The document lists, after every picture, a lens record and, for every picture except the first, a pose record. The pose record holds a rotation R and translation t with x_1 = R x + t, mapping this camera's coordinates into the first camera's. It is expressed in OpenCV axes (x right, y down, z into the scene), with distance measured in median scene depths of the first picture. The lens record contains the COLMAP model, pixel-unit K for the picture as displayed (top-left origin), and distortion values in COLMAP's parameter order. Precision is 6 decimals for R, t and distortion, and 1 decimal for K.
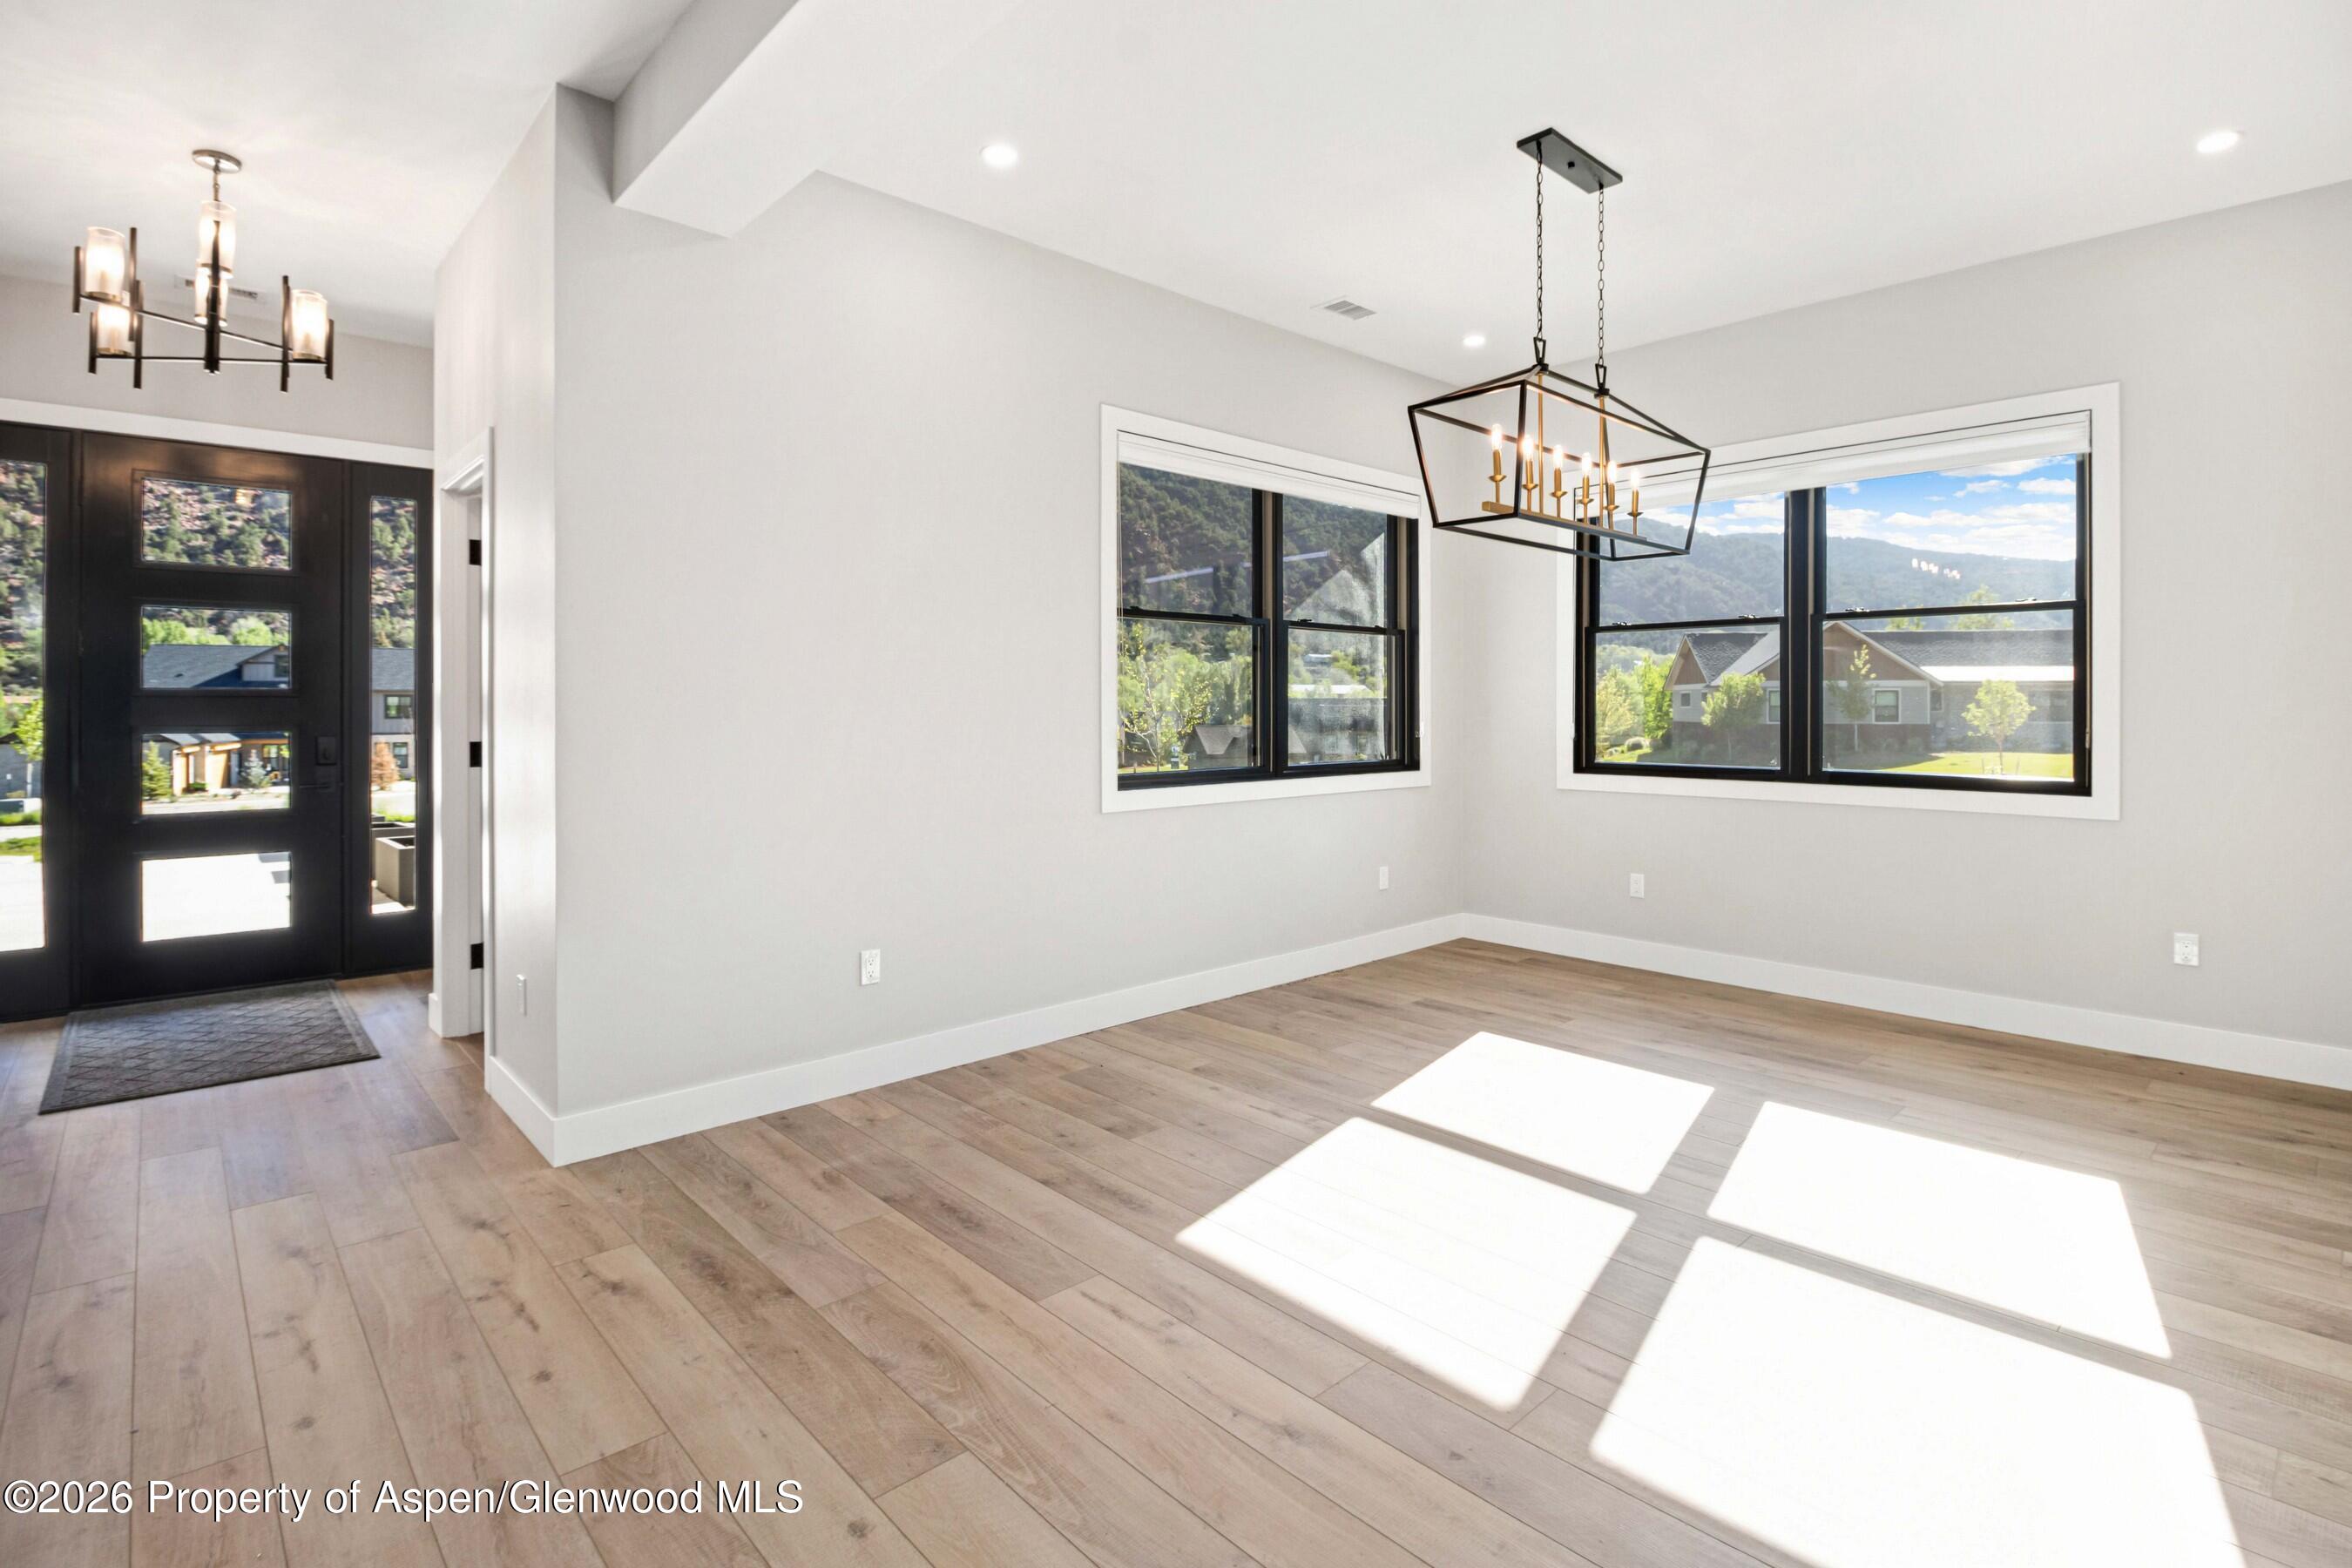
lens RADIAL K [[1149.5, 0, 1168.9], [0, 1149.5, 712.6], [0, 0, 1]] dist [-0.013555, -0.002095]
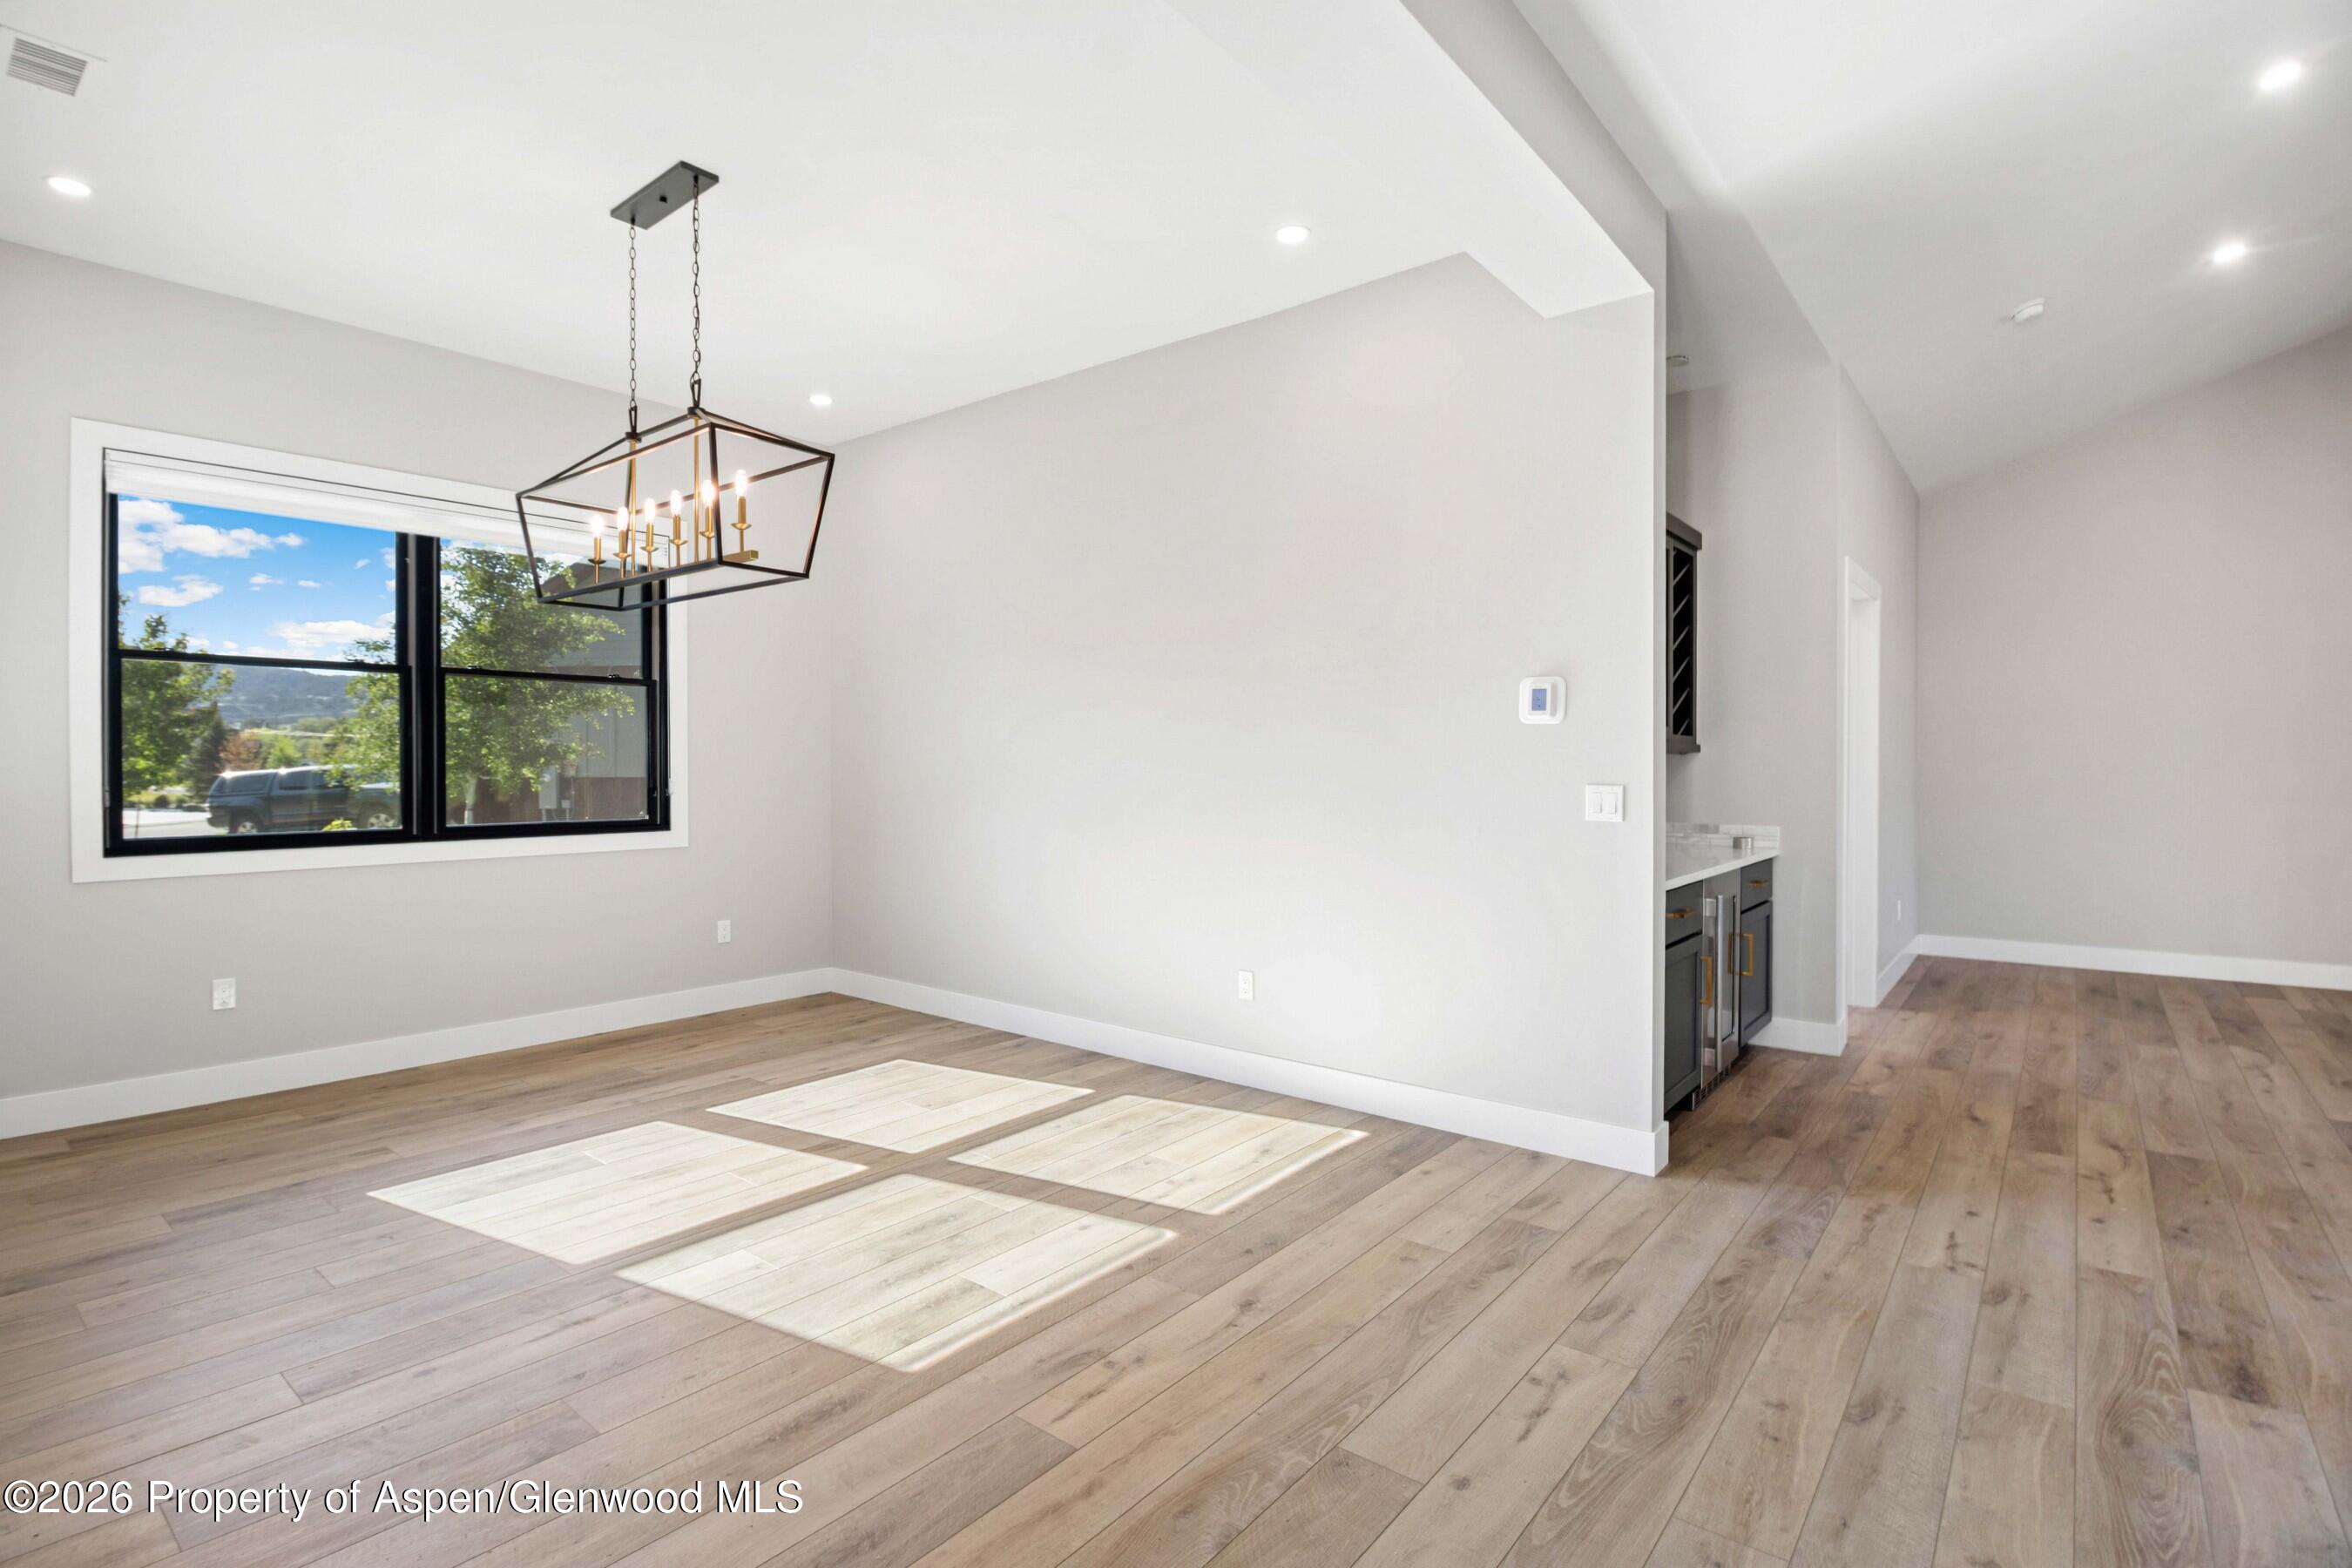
lens RADIAL K [[1149.5, 0, 1174.3], [0, 1149.5, 762.4], [0, 0, 1]] dist [-0.013555, -0.002095]
pose [[-0.173642, -0.002955, 0.984804, -0.975288], [0.008345, 0.999955, 0.004472, -0.007849], [-0.984773, 0.008995, -0.173610, 1.069573]]
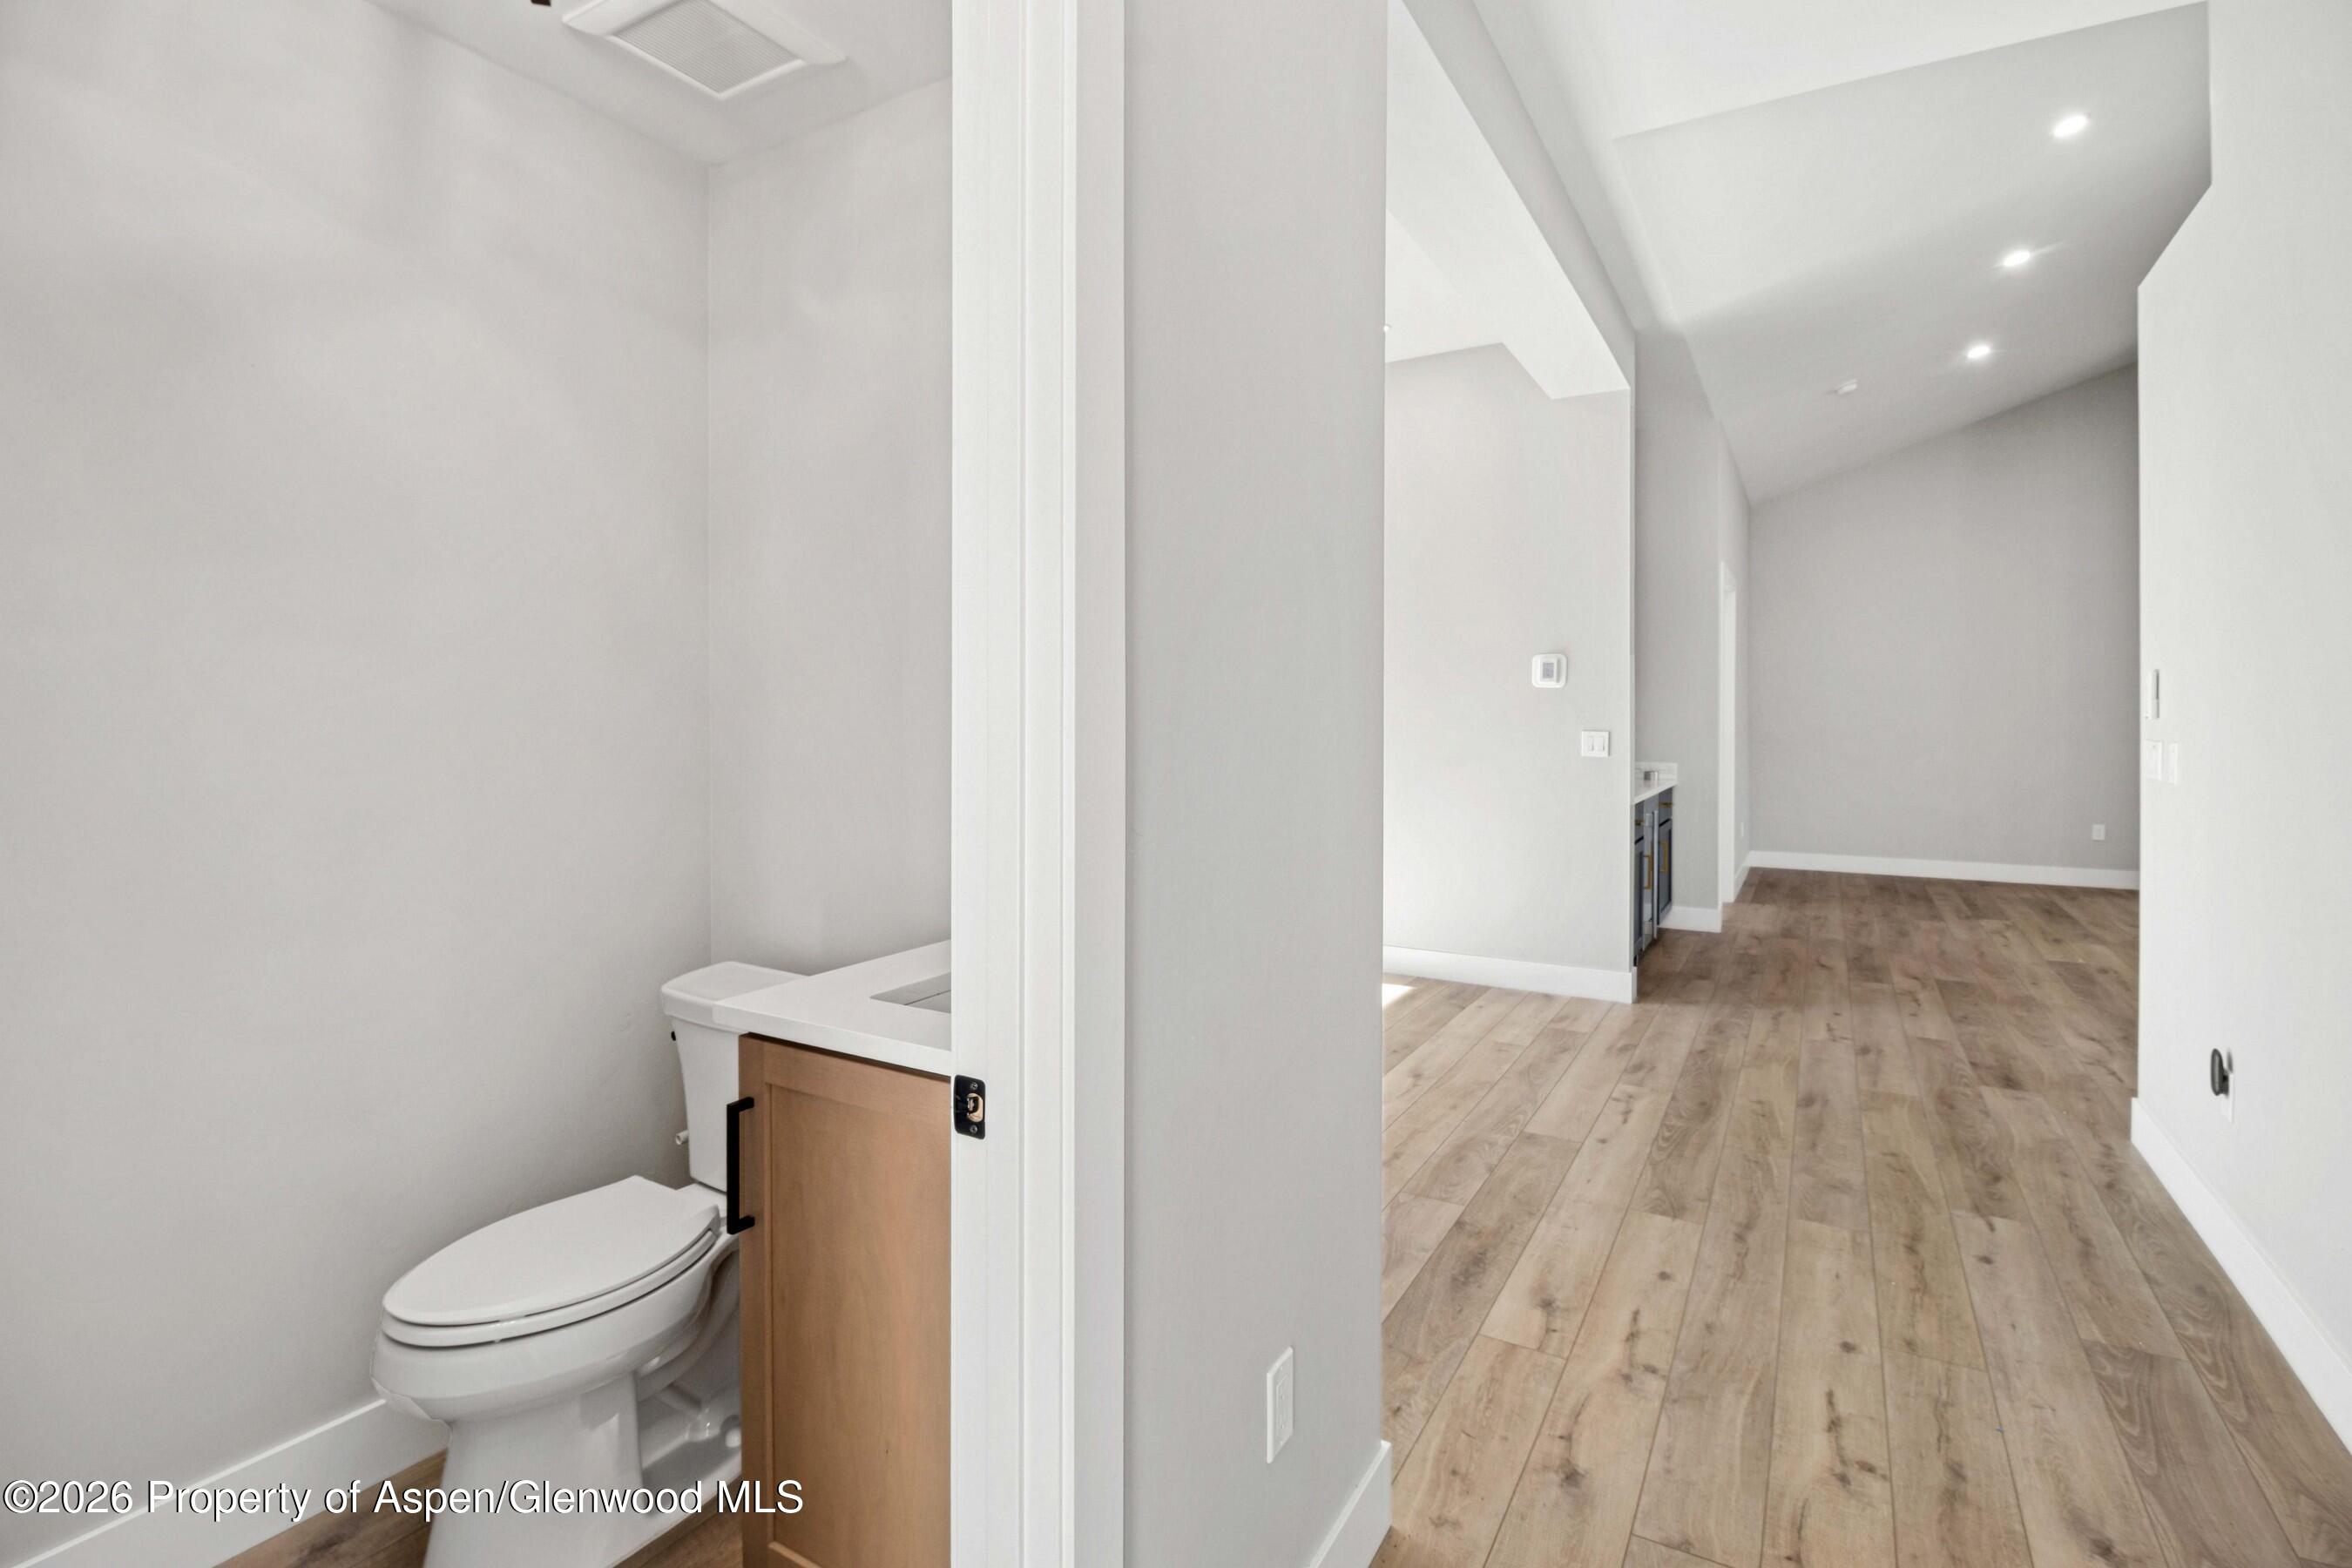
lens RADIAL K [[1149.5, 0, 1165.9], [0, 1149.5, 725.0], [0, 0, 1]] dist [-0.013555, -0.002095]
pose [[-0.315567, -0.004271, 0.948894, -1.356101], [0.014639, 0.999849, 0.009369, -0.009098], [-0.948790, 0.016848, -0.315457, 1.666186]]
